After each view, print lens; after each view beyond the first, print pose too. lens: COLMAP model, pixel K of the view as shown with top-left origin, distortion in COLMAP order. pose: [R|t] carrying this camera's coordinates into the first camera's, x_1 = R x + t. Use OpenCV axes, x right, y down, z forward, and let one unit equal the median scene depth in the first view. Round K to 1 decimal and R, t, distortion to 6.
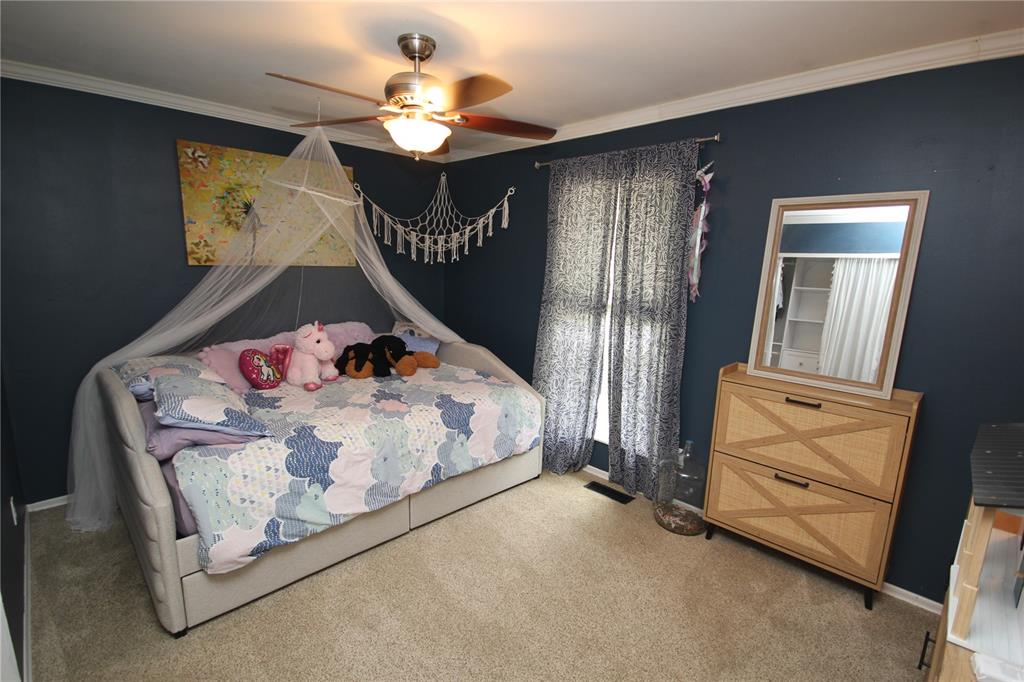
lens RADIAL K [[471.6, 0, 522.8], [0, 471.6, 343.3], [0, 0, 1]] dist [0.000375, -0.007571]
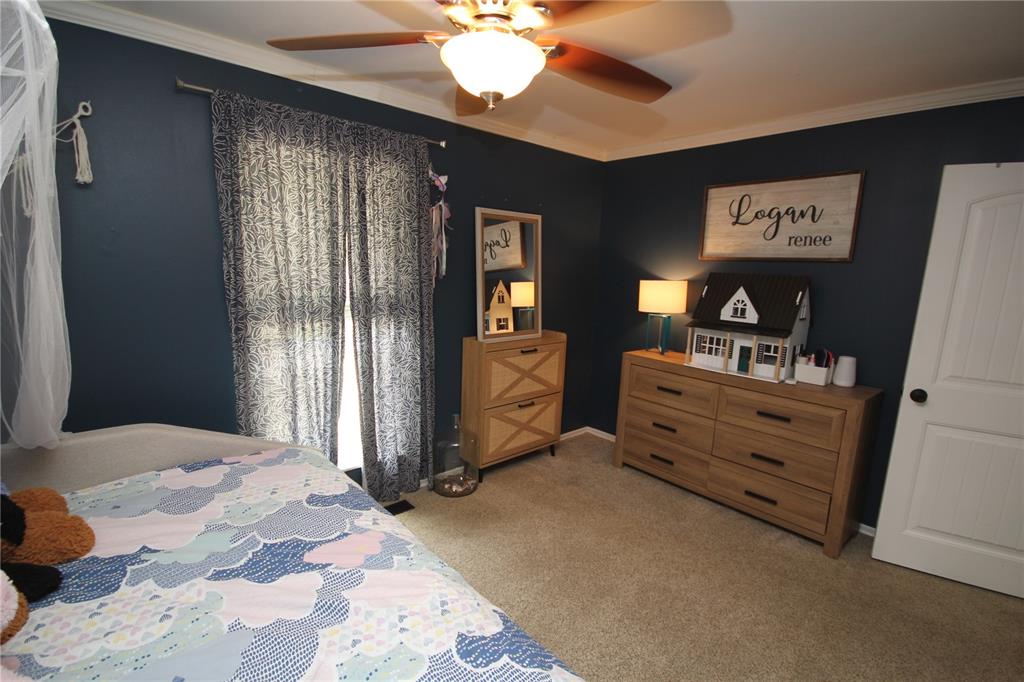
lens RADIAL K [[471.6, 0, 516.6], [0, 471.6, 341.6], [0, 0, 1]] dist [0.000375, -0.007571]
pose [[0.062761, -0.200214, 0.977740, -0.713660], [0.135229, 0.972343, 0.190429, -0.159484], [-0.988825, 0.120267, 0.088100, 0.733887]]
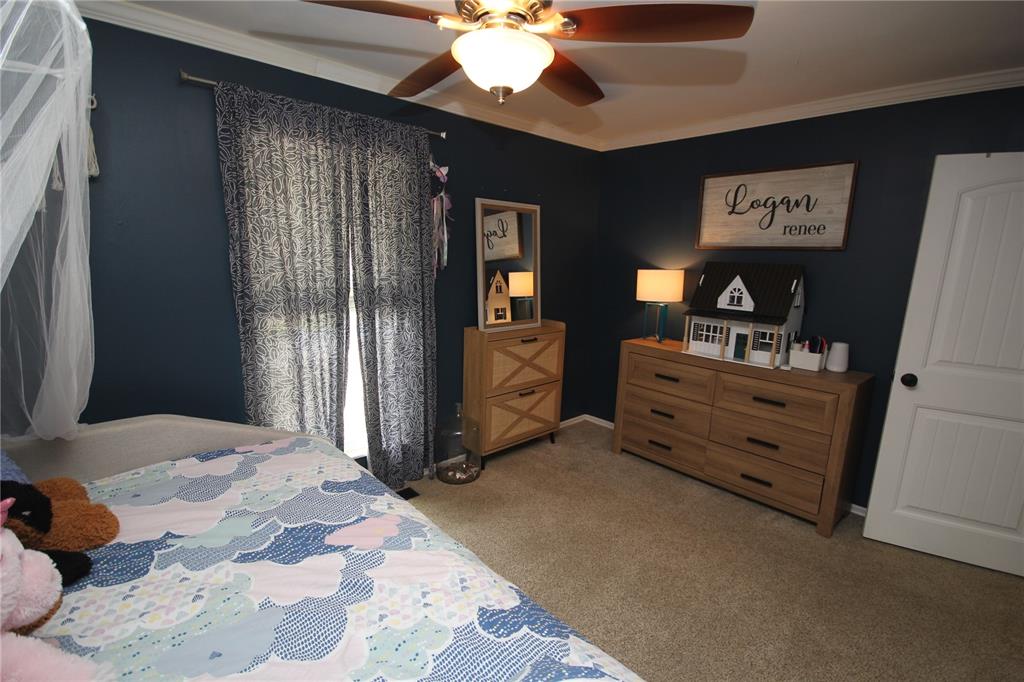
lens RADIAL K [[471.6, 0, 516.6], [0, 471.6, 341.9], [0, 0, 1]] dist [0.000375, -0.007571]
pose [[0.046038, -0.221996, 0.973960, -0.731729], [0.140975, 0.966680, 0.213672, -0.164265], [-0.988942, 0.127467, 0.075800, 0.752251]]
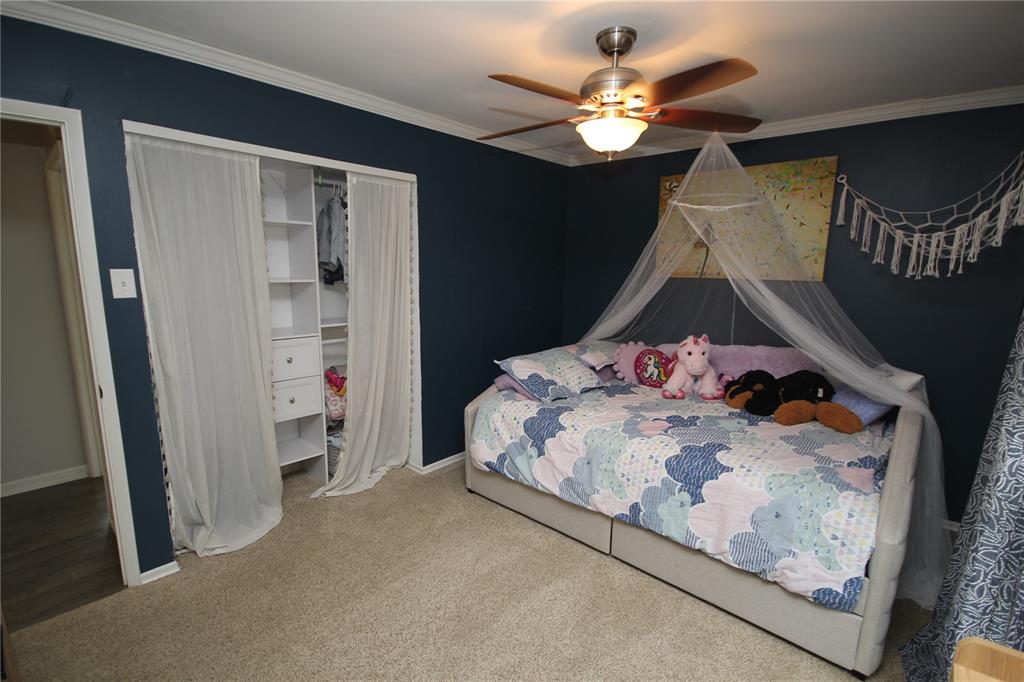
lens RADIAL K [[471.6, 0, 513.7], [0, 471.6, 345.8], [0, 0, 1]] dist [0.000375, -0.007571]
pose [[0.051112, 0.142501, -0.988474, 0.582615], [-0.185156, 0.973961, 0.130835, -0.090224], [0.981379, 0.176335, 0.076166, 0.622787]]
